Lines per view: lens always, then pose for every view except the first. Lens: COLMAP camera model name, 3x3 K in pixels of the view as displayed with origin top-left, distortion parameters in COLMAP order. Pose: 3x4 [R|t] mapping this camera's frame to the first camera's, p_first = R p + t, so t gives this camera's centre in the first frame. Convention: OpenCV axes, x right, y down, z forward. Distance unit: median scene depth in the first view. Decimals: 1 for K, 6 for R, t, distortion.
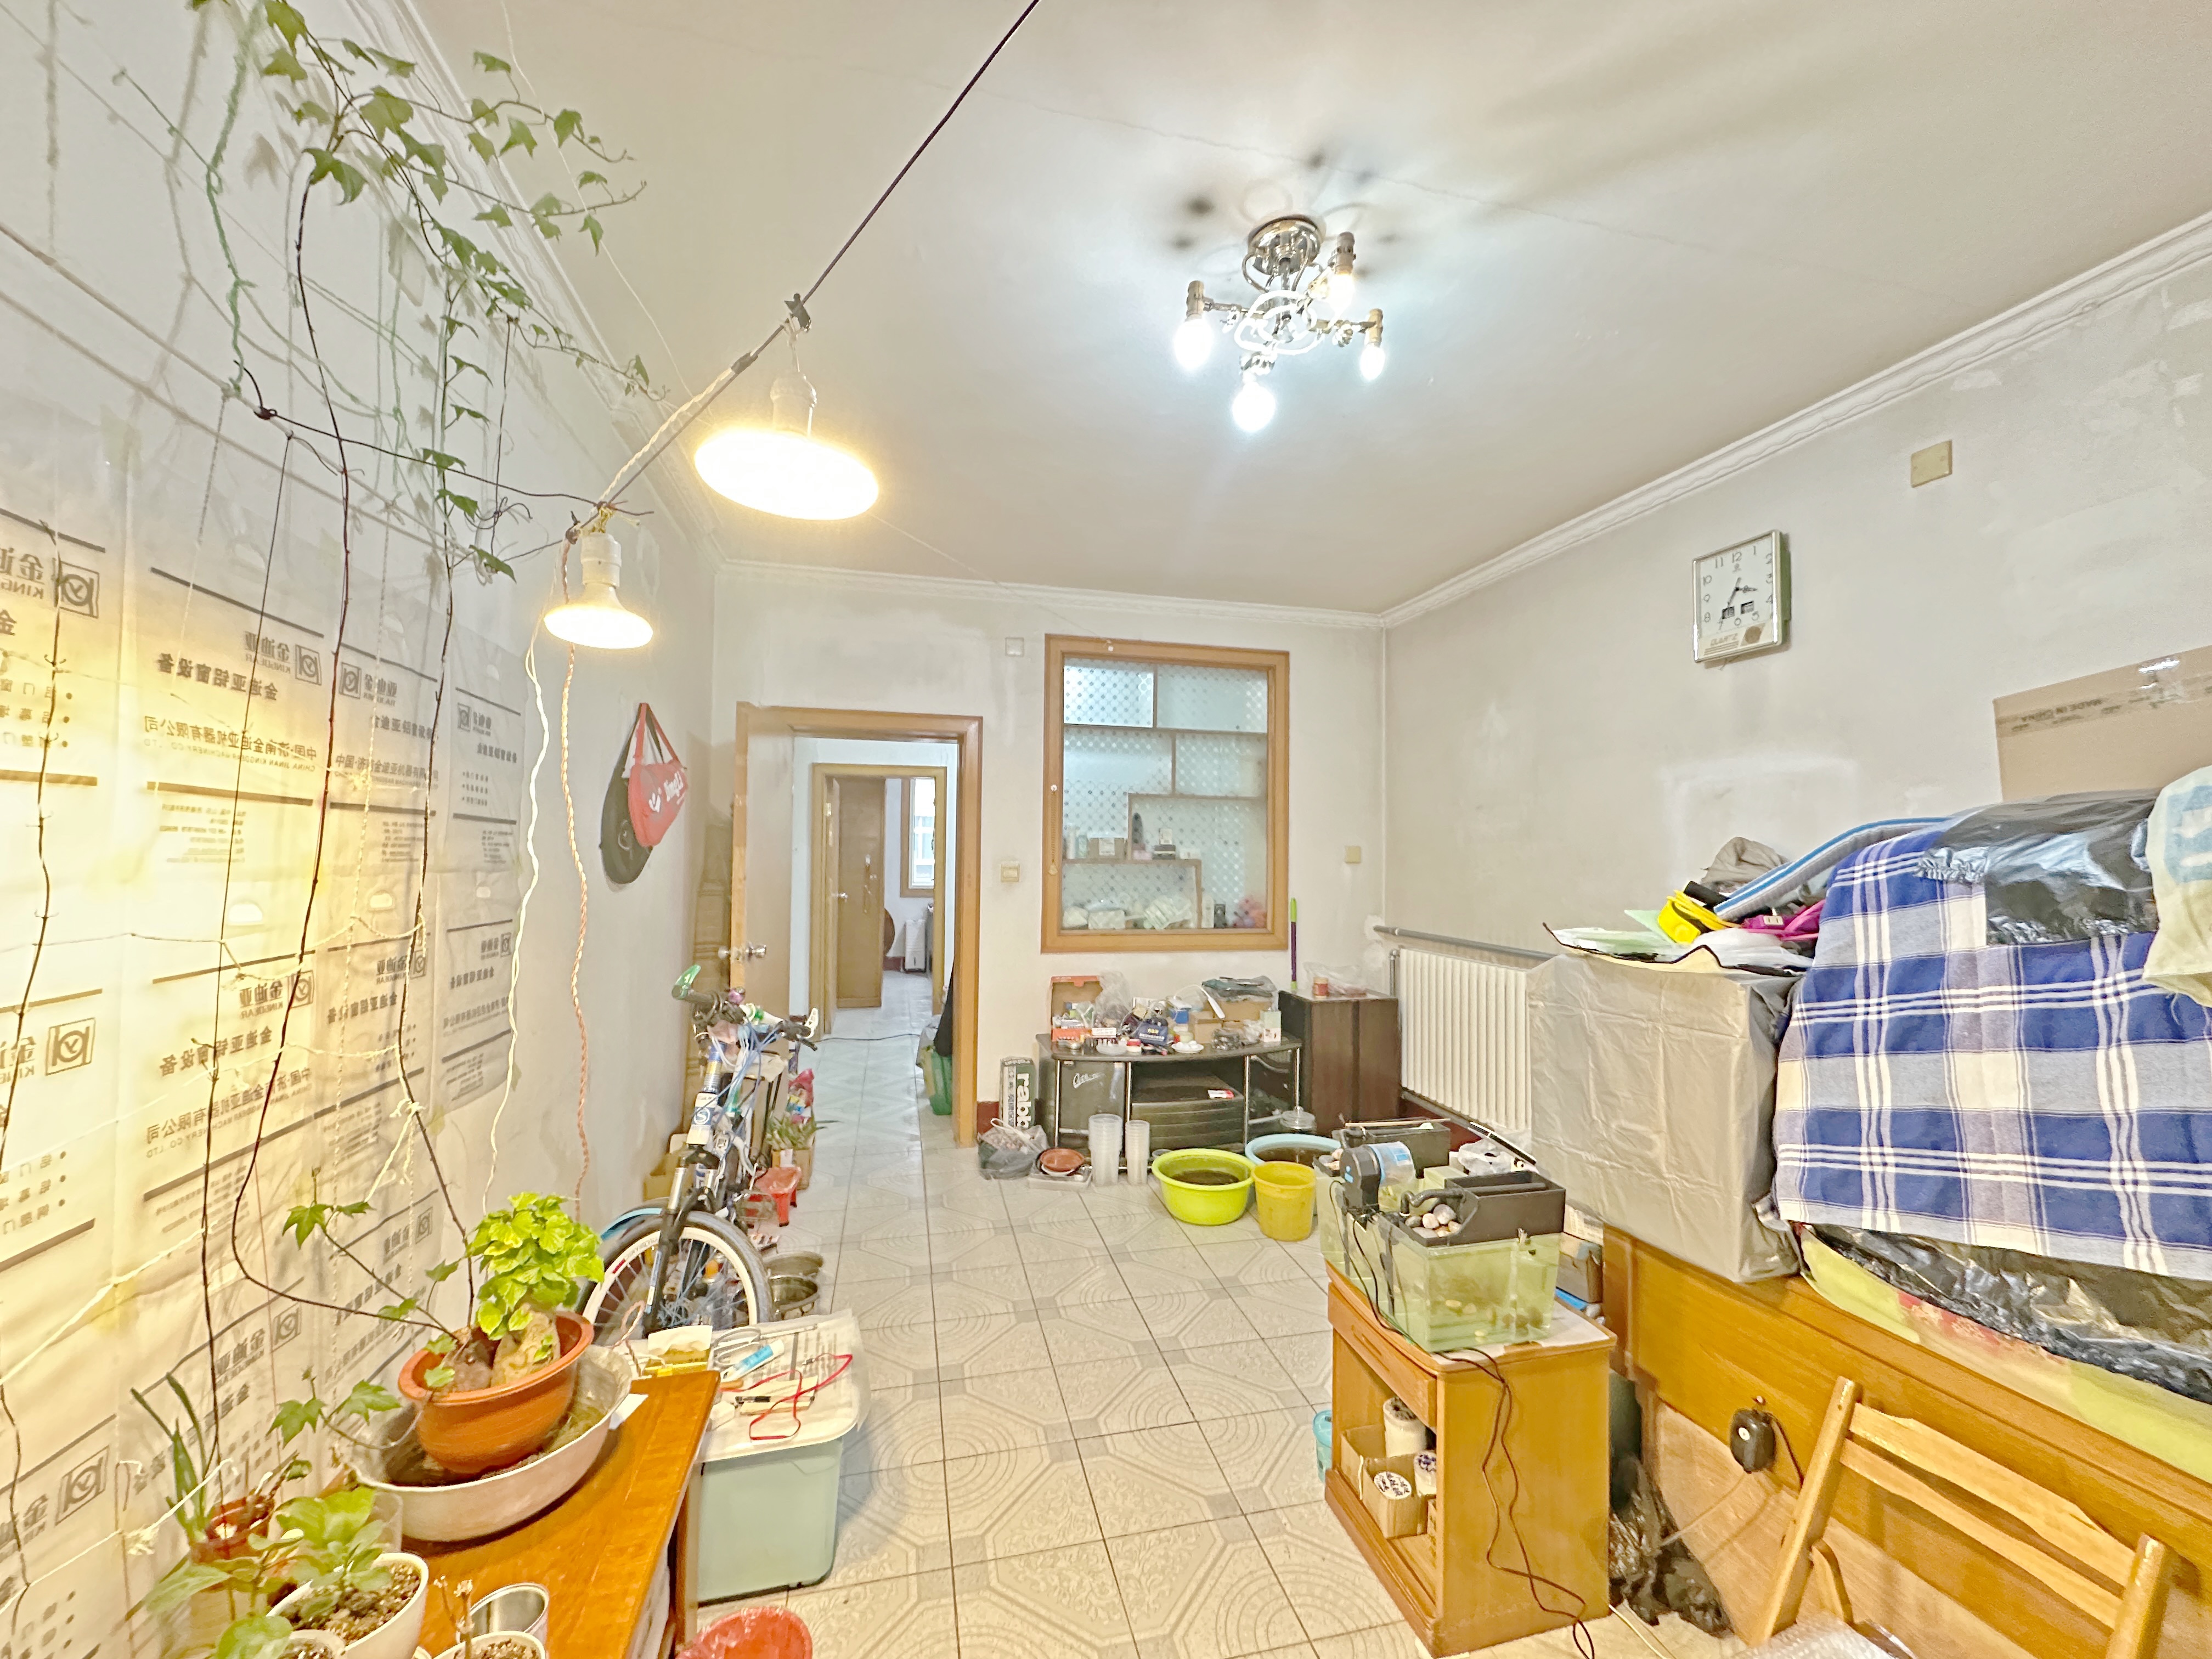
lens RADIAL K [[881.1, 0, 1120.7], [0, 881.1, 832.1], [0, 0, 1]] dist [-0.000084, -0.000050]
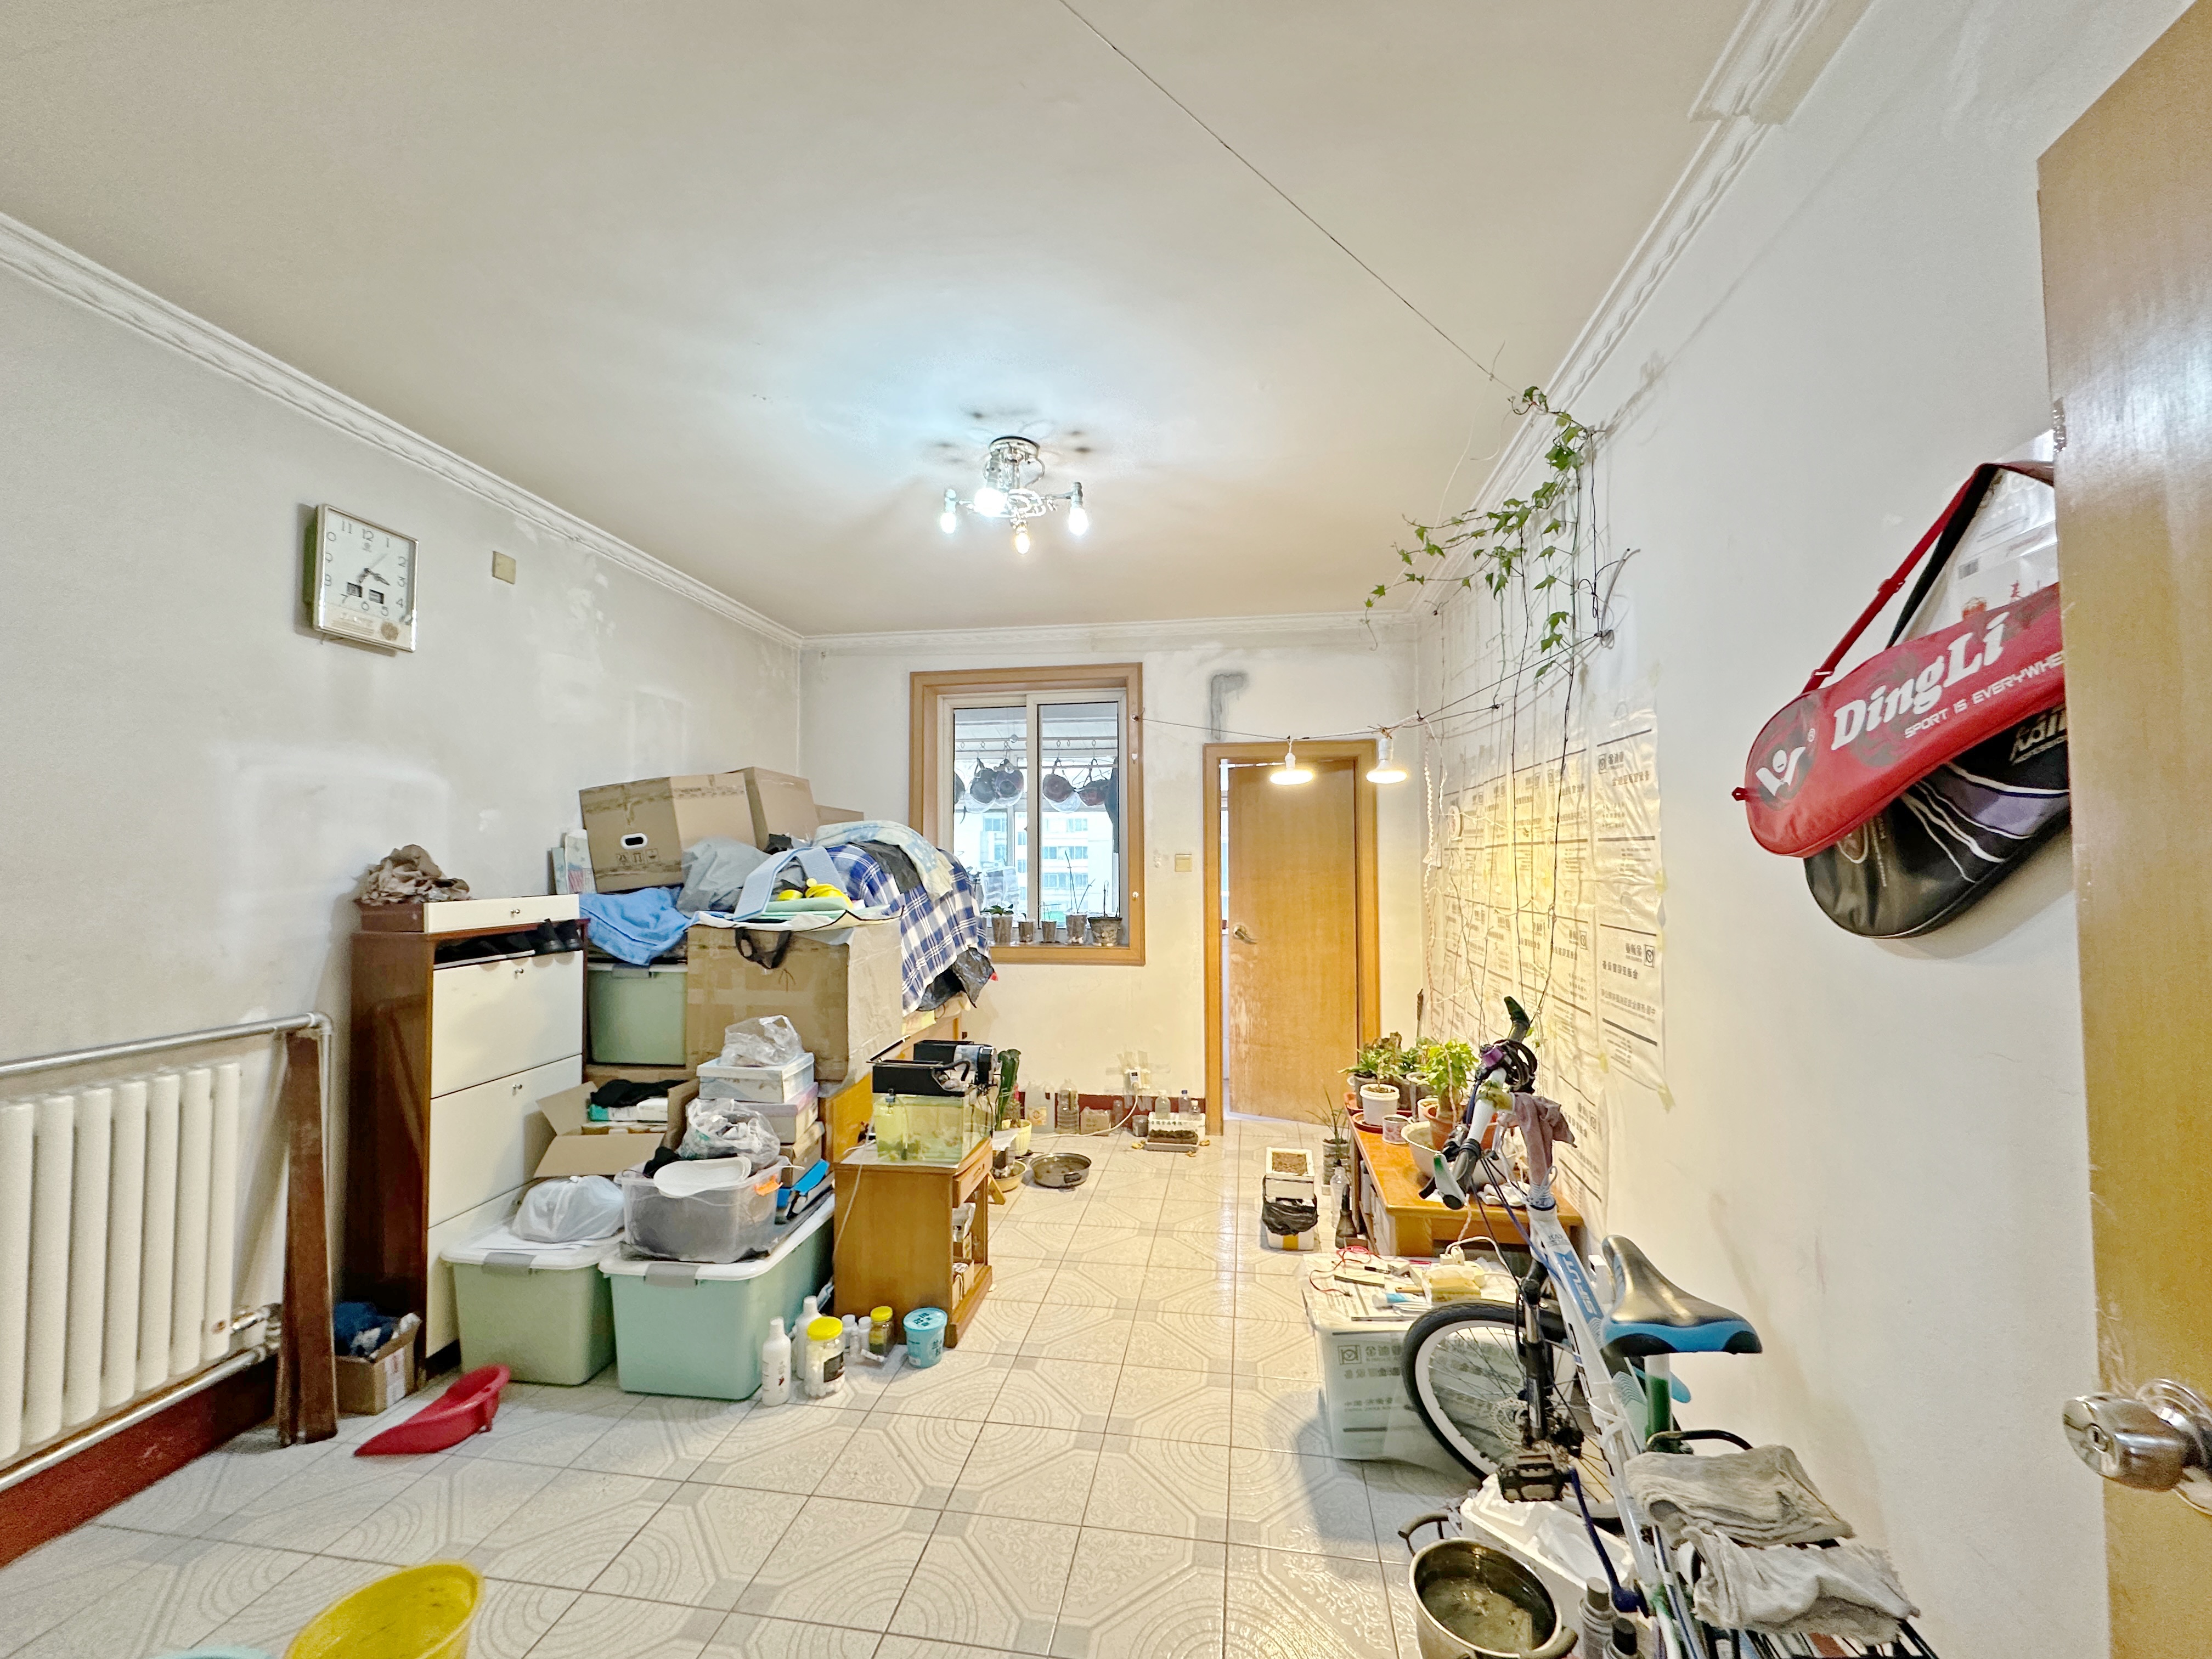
lens RADIAL K [[881.1, 0, 1118.2], [0, 881.1, 827.2], [0, 0, 1]] dist [-0.000084, -0.000050]
pose [[-0.920366, 0.011030, 0.390903, -0.416123], [-0.015770, 0.997742, -0.065284, 0.039693], [-0.390741, -0.066249, -0.918114, 1.732311]]
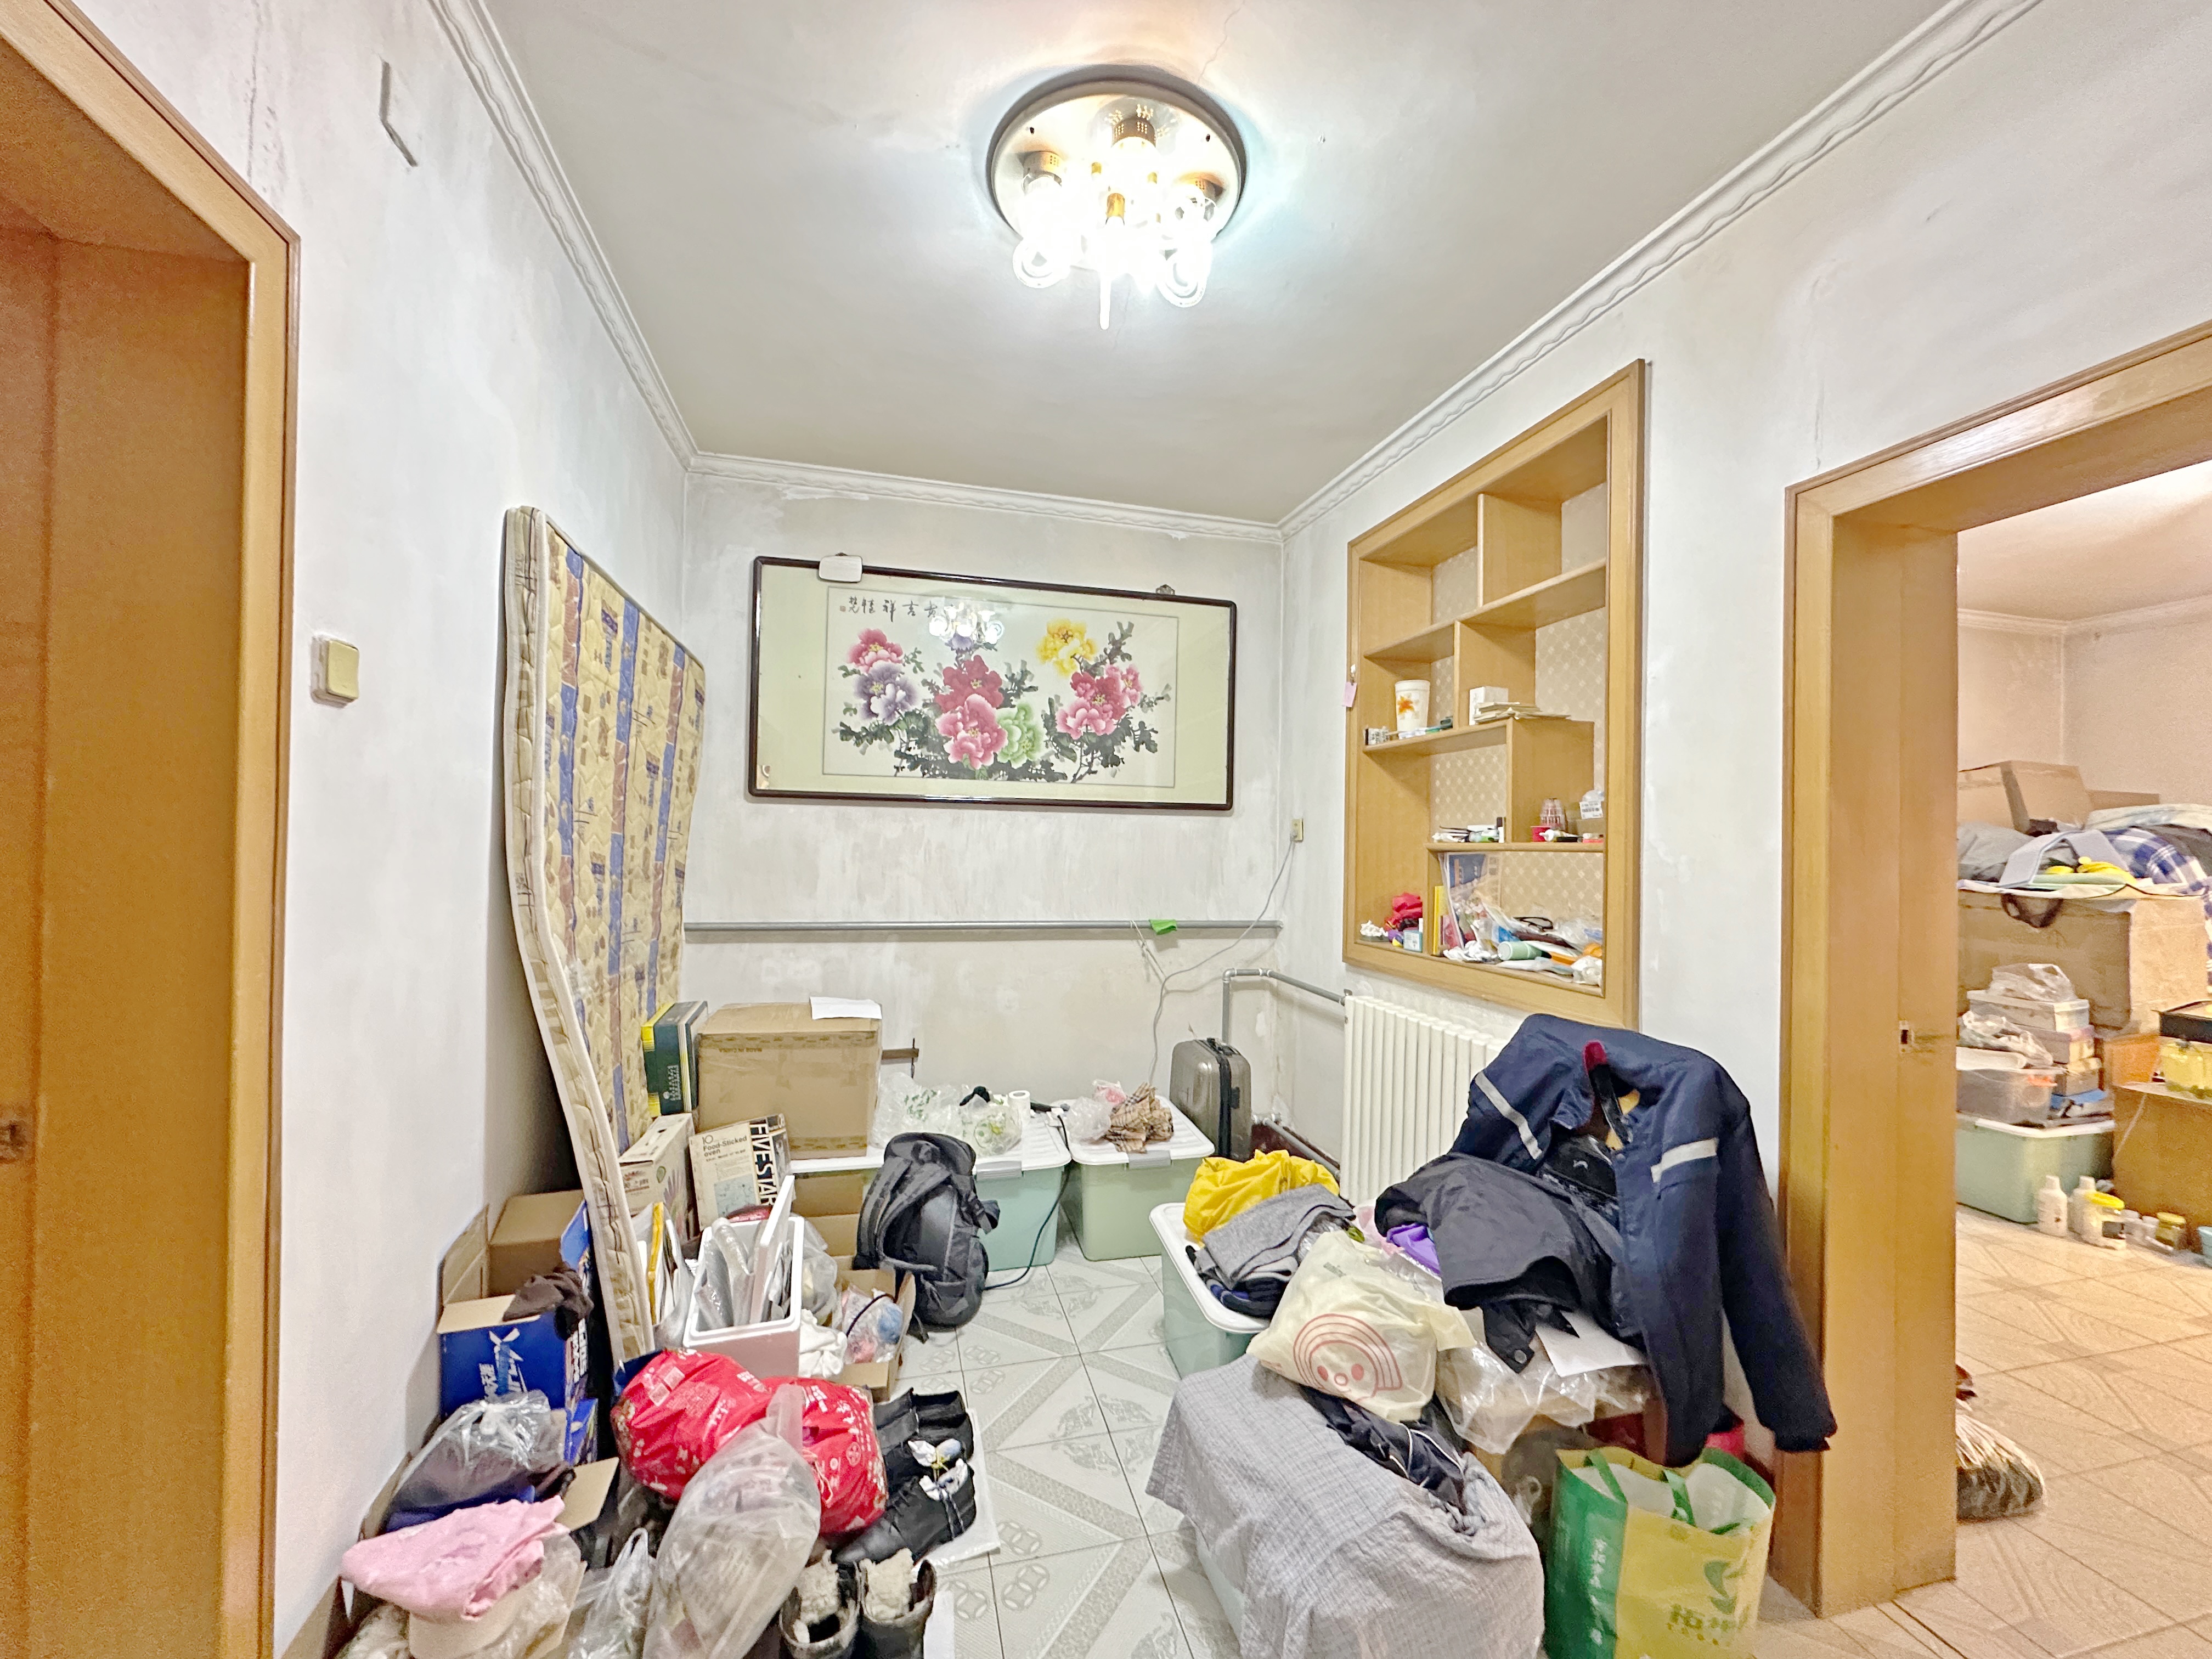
lens RADIAL K [[881.1, 0, 1110.4], [0, 881.1, 832.2], [0, 0, 1]] dist [-0.000084, -0.000050]
pose [[-0.001818, 0.003592, 0.999992, -0.896378], [-0.048349, 0.998824, -0.003676, 0.073637], [-0.998829, -0.048355, -0.001642, 2.269887]]
